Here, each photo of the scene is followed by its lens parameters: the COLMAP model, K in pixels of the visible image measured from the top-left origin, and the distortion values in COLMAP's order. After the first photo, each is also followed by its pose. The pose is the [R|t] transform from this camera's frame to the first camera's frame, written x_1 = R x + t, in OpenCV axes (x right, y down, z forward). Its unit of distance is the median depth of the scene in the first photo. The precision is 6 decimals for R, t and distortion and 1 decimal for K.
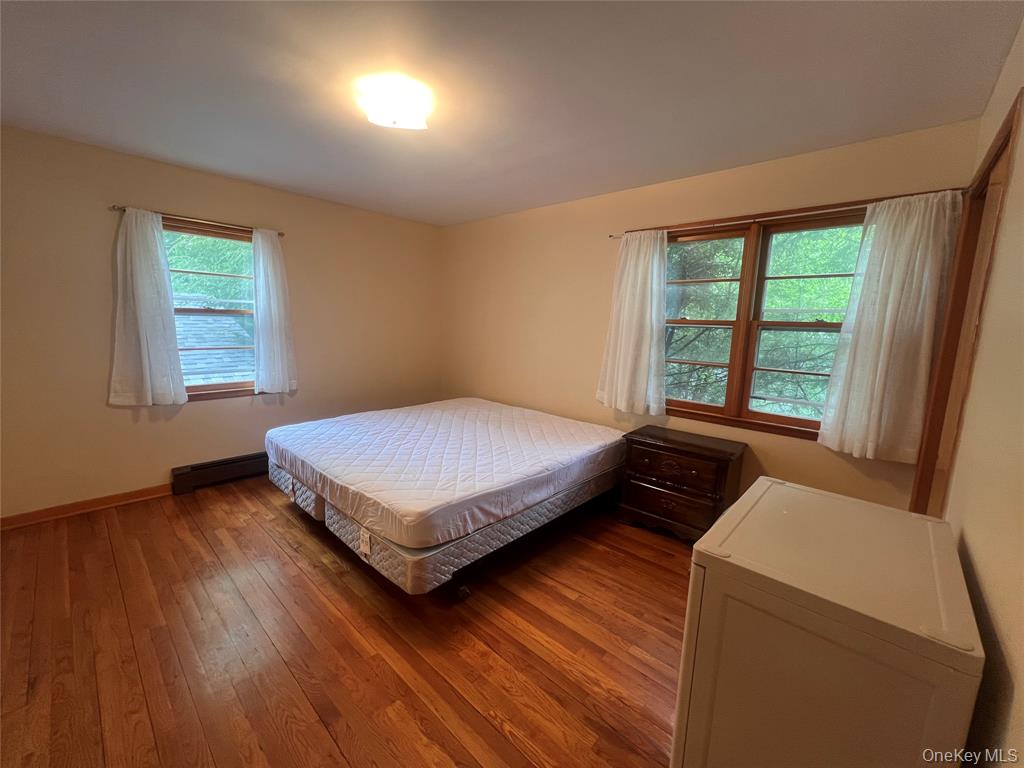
lens RADIAL K [[411.4, 0, 510.6], [0, 411.4, 381.2], [0, 0, 1]] dist [-0.000597, -0.000118]
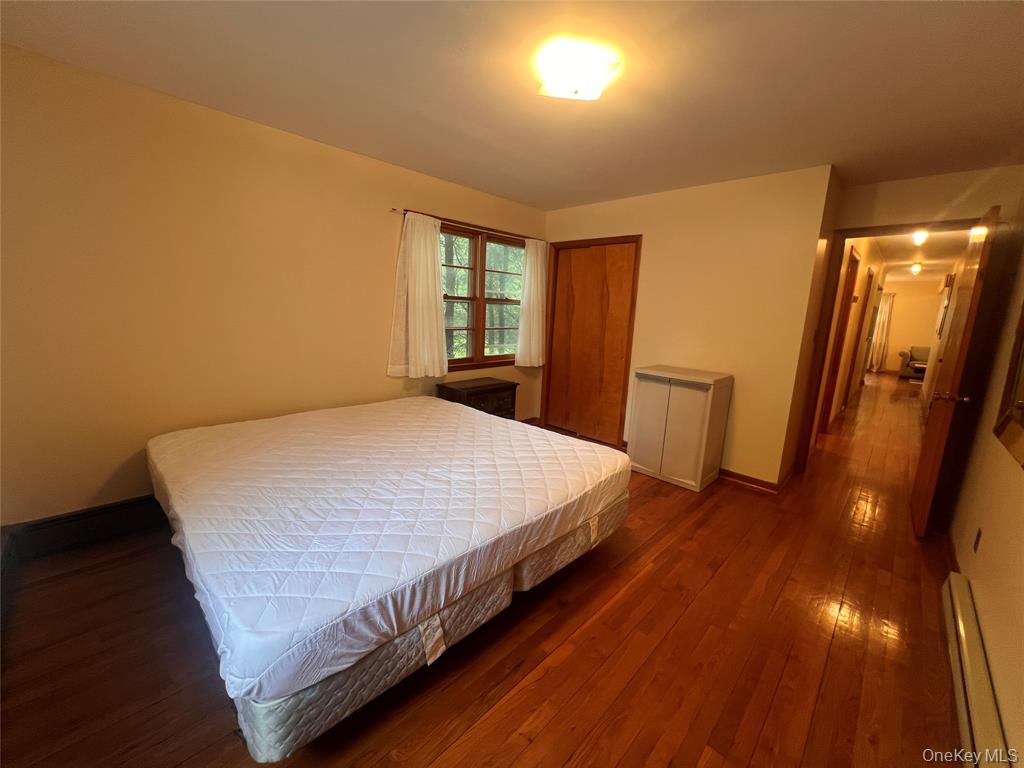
lens RADIAL K [[405.3, 0, 506.1], [0, 405.3, 386.7], [0, 0, 1]] dist [0.000578, -0.000122]
pose [[0.038600, -0.232407, 0.971852, -0.982880], [0.092800, 0.969208, 0.228088, -0.166748], [-0.994936, 0.081384, 0.058979, 0.876863]]
